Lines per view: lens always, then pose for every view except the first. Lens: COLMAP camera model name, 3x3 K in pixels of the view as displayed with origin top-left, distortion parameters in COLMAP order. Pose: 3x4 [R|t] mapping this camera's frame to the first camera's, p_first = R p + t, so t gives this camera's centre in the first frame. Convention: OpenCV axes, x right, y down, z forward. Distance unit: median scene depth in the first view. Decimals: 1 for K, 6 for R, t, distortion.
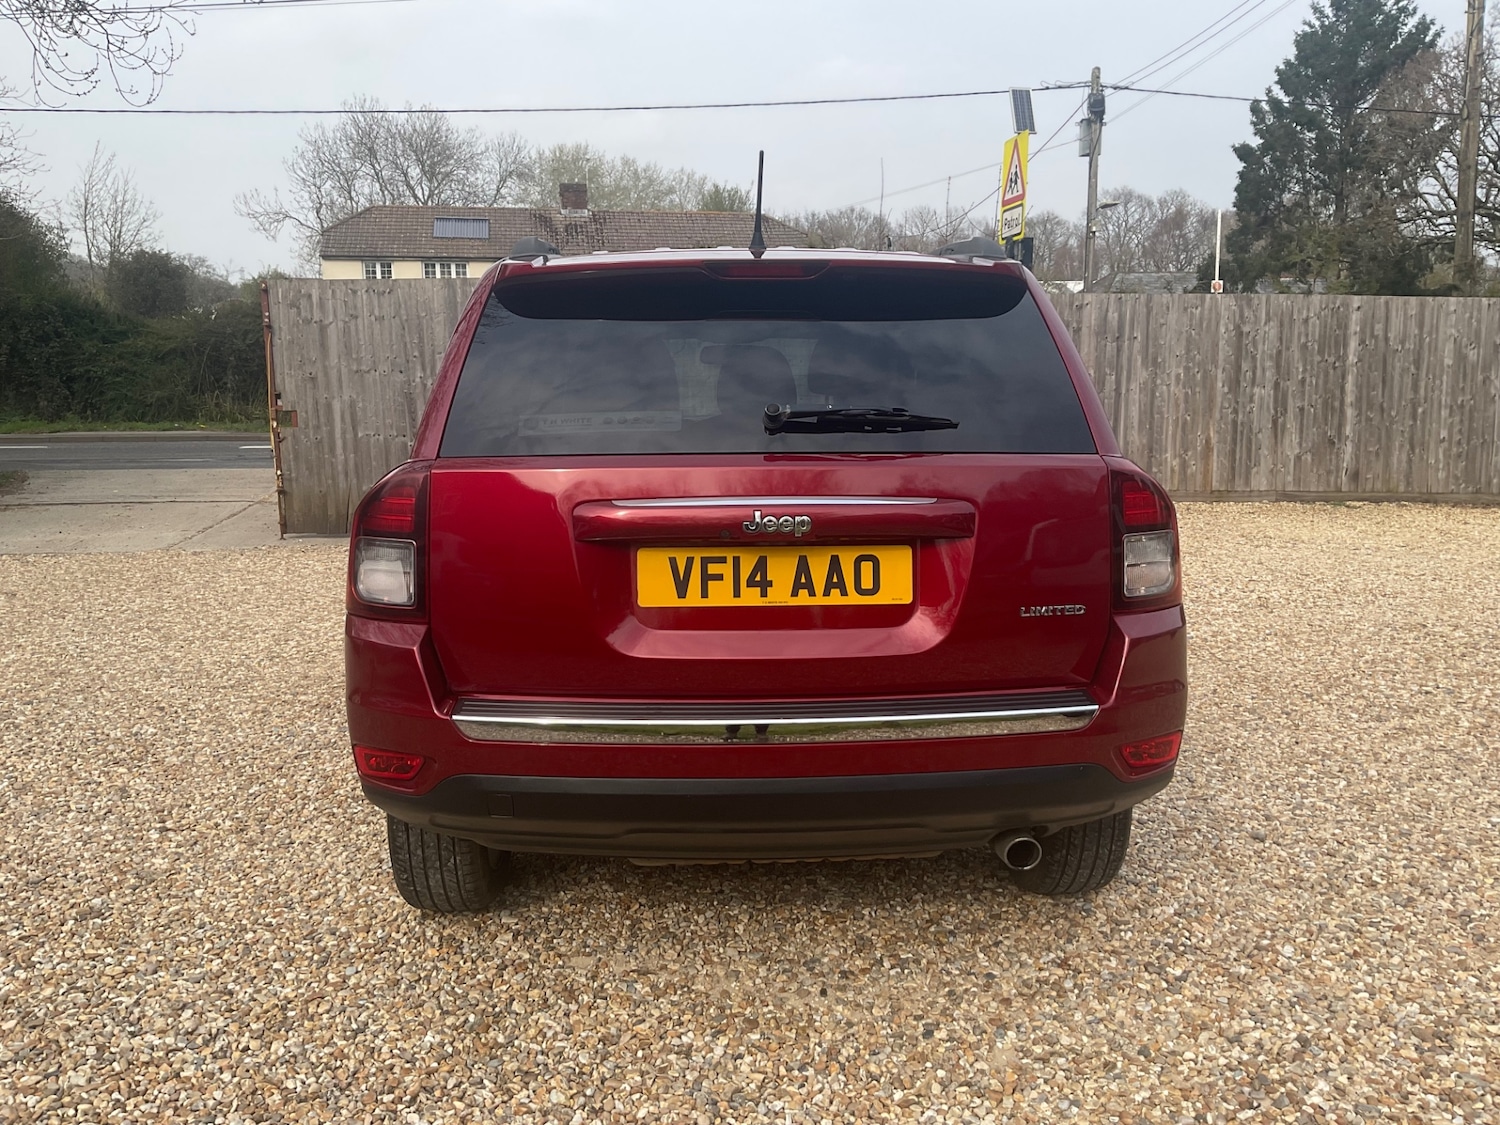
lens RADIAL K [[1247.7, 0, 735.1], [0, 1247.7, 564.5], [0, 0, 1]] dist [0.037837, -0.057788]
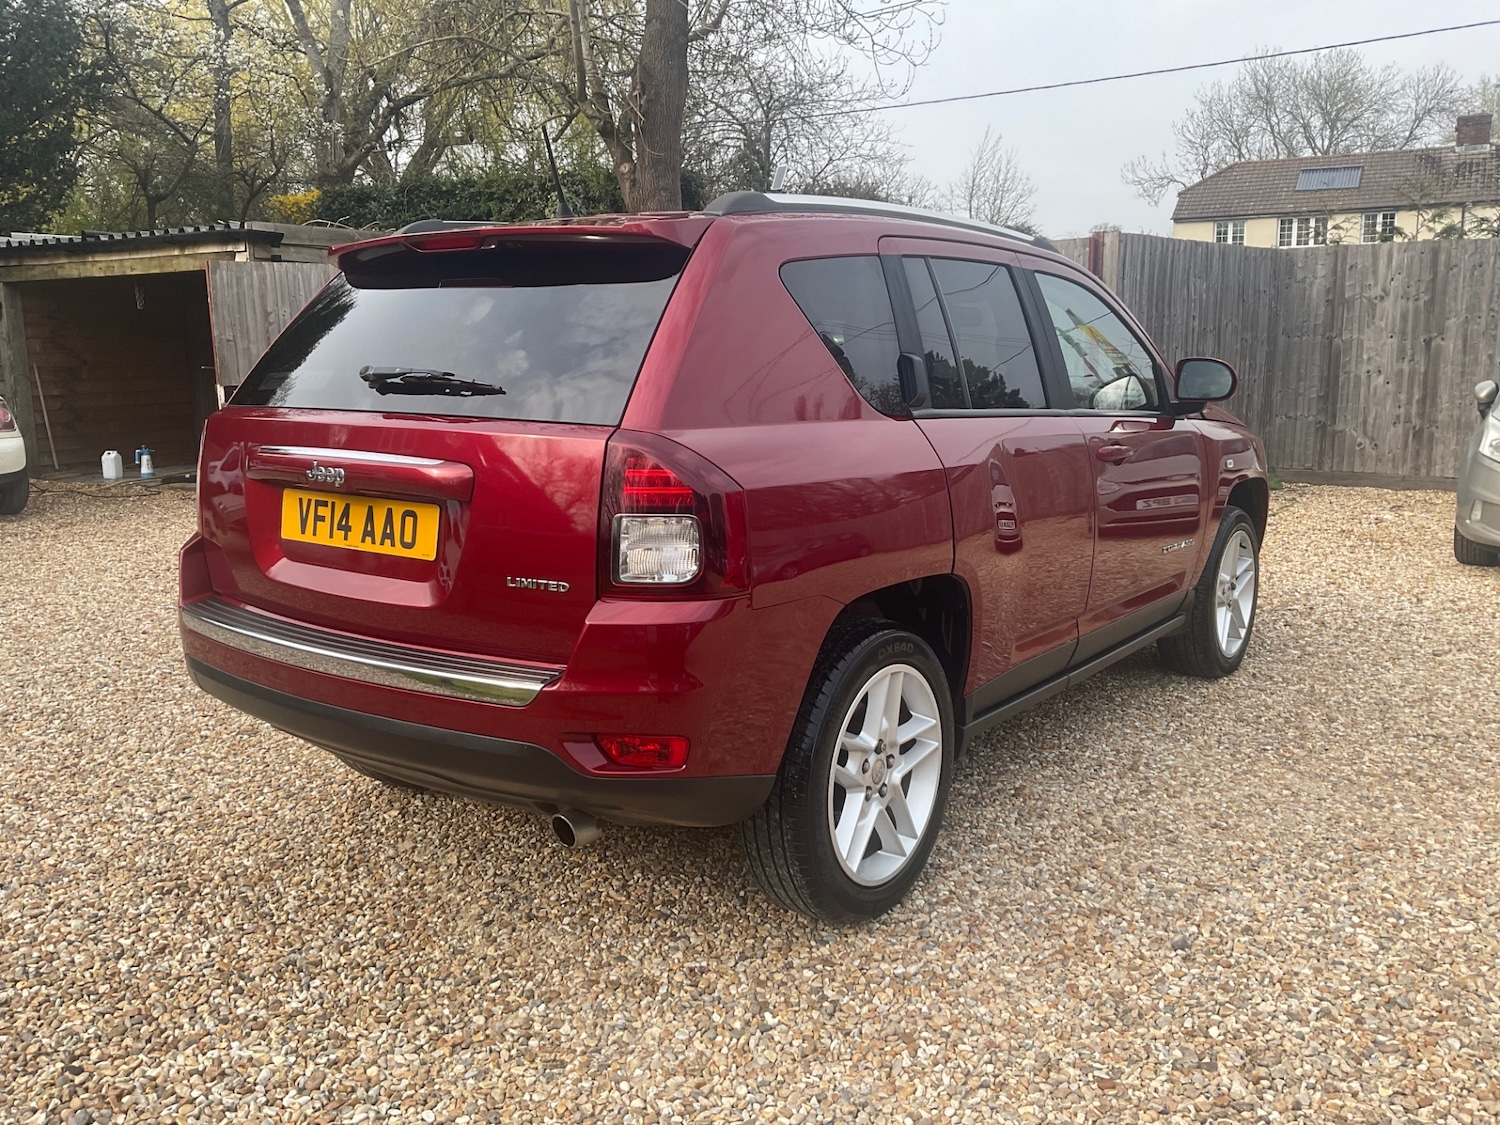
lens RADIAL K [[1247.7, 0, 735.1], [0, 1247.7, 564.5], [0, 0, 1]] dist [0.037837, -0.057788]
pose [[0.776248, 0.110455, -0.620676, 0.661080], [-0.093733, 0.993810, 0.059629, -0.034502], [0.623420, 0.011891, 0.781797, 0.228651]]
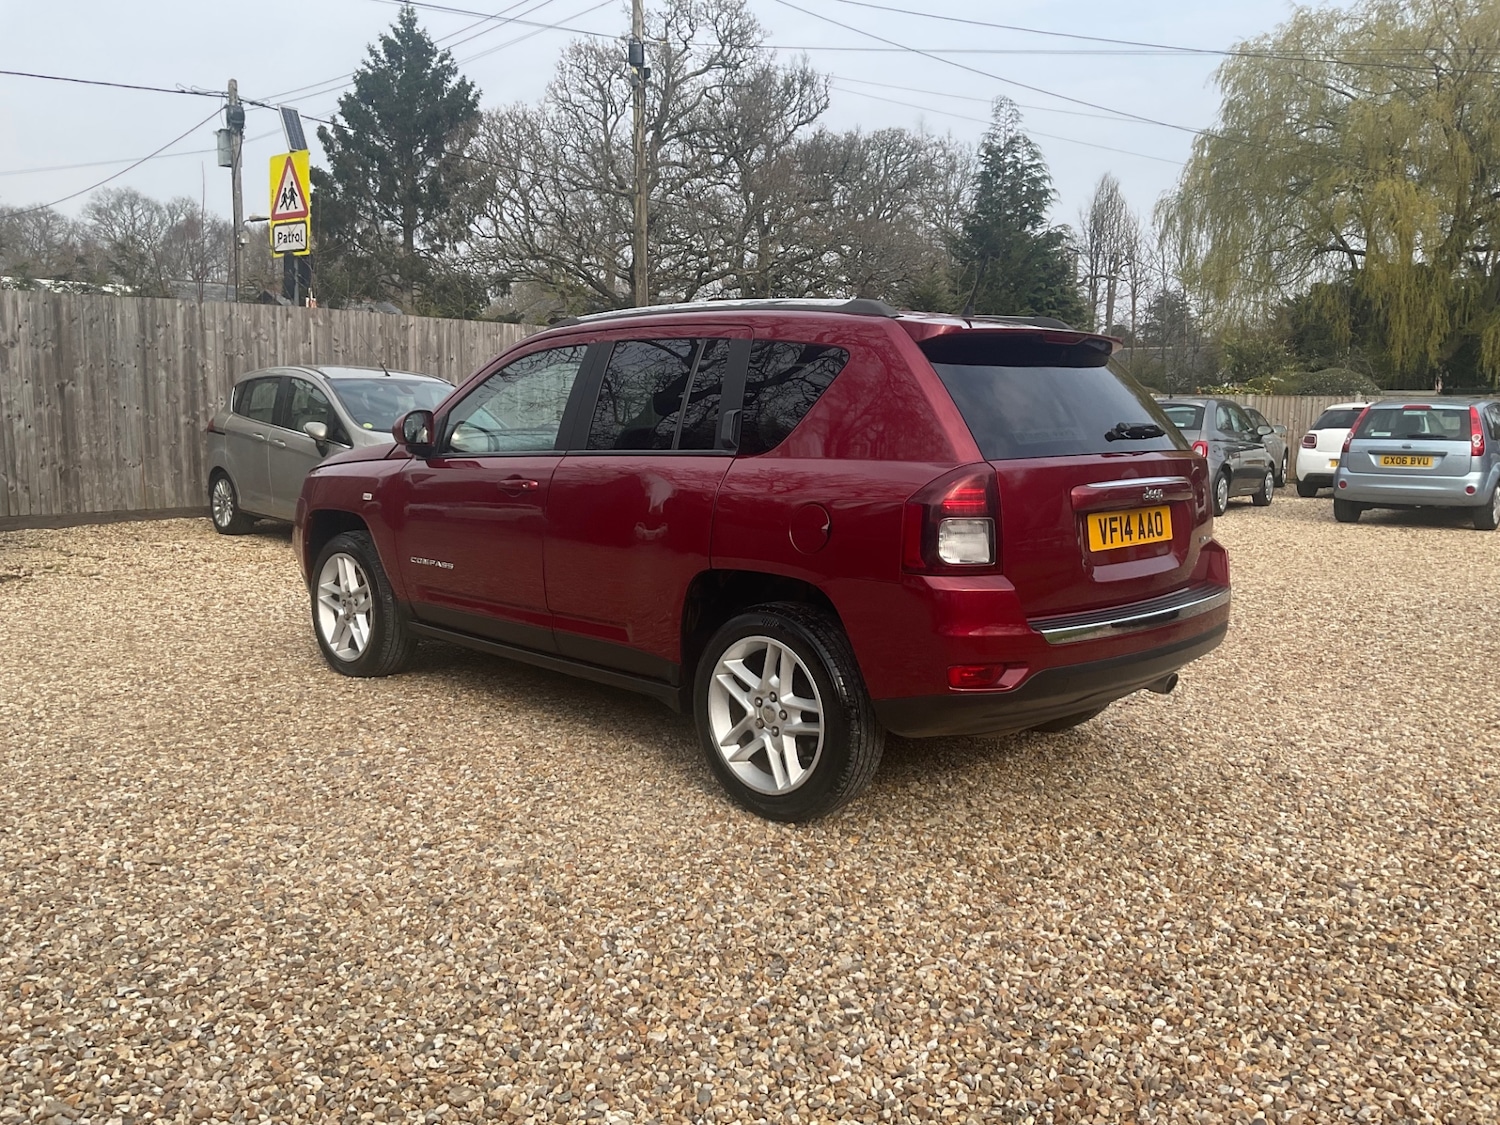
lens RADIAL K [[1247.7, 0, 735.1], [0, 1247.7, 564.5], [0, 0, 1]] dist [0.037837, -0.057788]
pose [[0.737062, -0.079880, 0.671087, -0.986614], [0.086176, 0.995993, 0.023906, -0.018064], [-0.670308, 0.040211, 0.740993, 0.082970]]
